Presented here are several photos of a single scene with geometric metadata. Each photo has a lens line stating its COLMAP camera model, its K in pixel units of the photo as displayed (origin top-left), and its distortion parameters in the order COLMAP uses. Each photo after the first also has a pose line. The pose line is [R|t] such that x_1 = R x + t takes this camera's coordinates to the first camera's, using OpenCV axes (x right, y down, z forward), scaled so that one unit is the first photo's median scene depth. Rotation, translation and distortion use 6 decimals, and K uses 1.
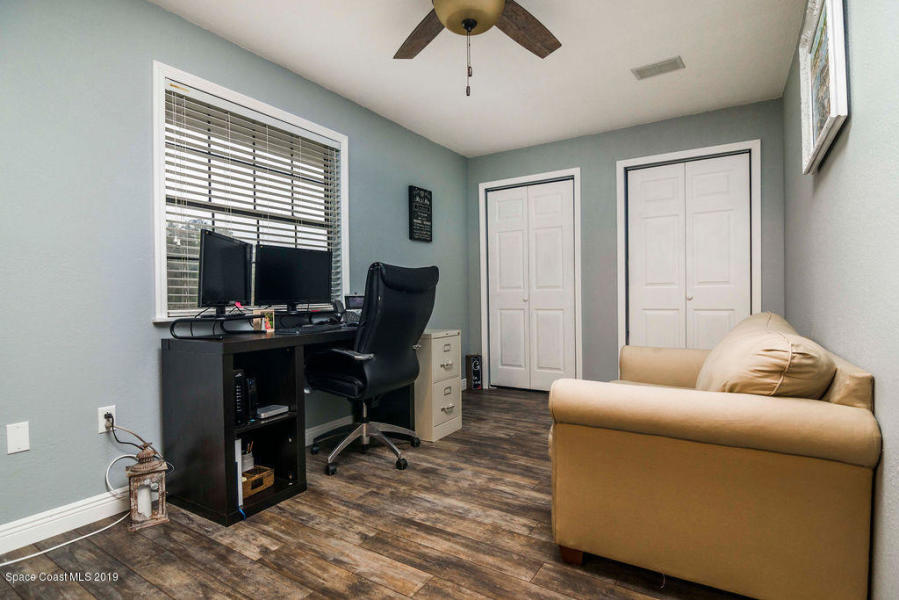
lens RADIAL K [[463.5, 0, 452.1], [0, 463.5, 299.3], [0, 0, 1]] dist [-0.015527, -0.002838]
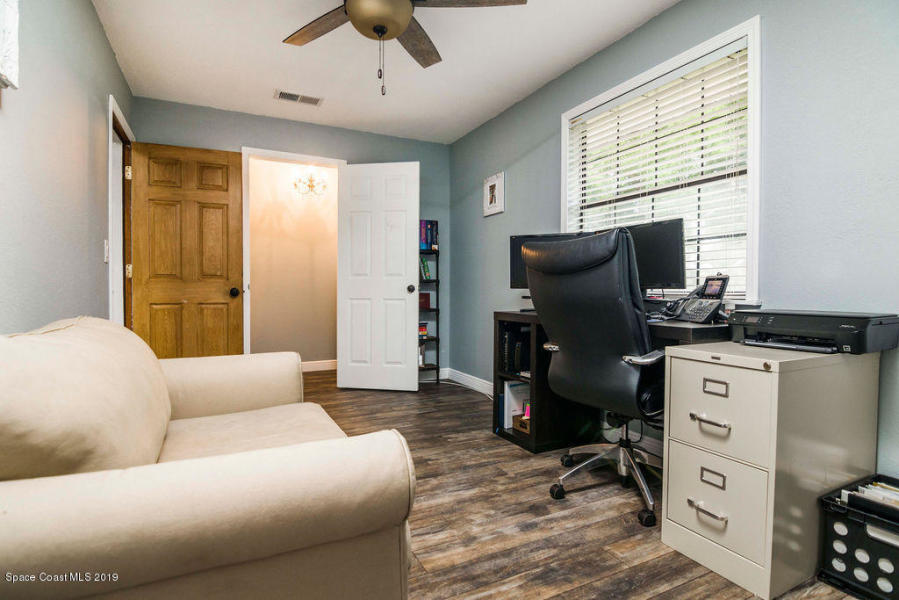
lens RADIAL K [[463.5, 0, 453.5], [0, 463.5, 294.3], [0, 0, 1]] dist [-0.015527, -0.002838]
pose [[-0.525645, 0.023767, -0.850372, 0.726393], [-0.002671, 0.999559, 0.029588, -0.006059], [0.850700, 0.017824, -0.525349, 1.406411]]
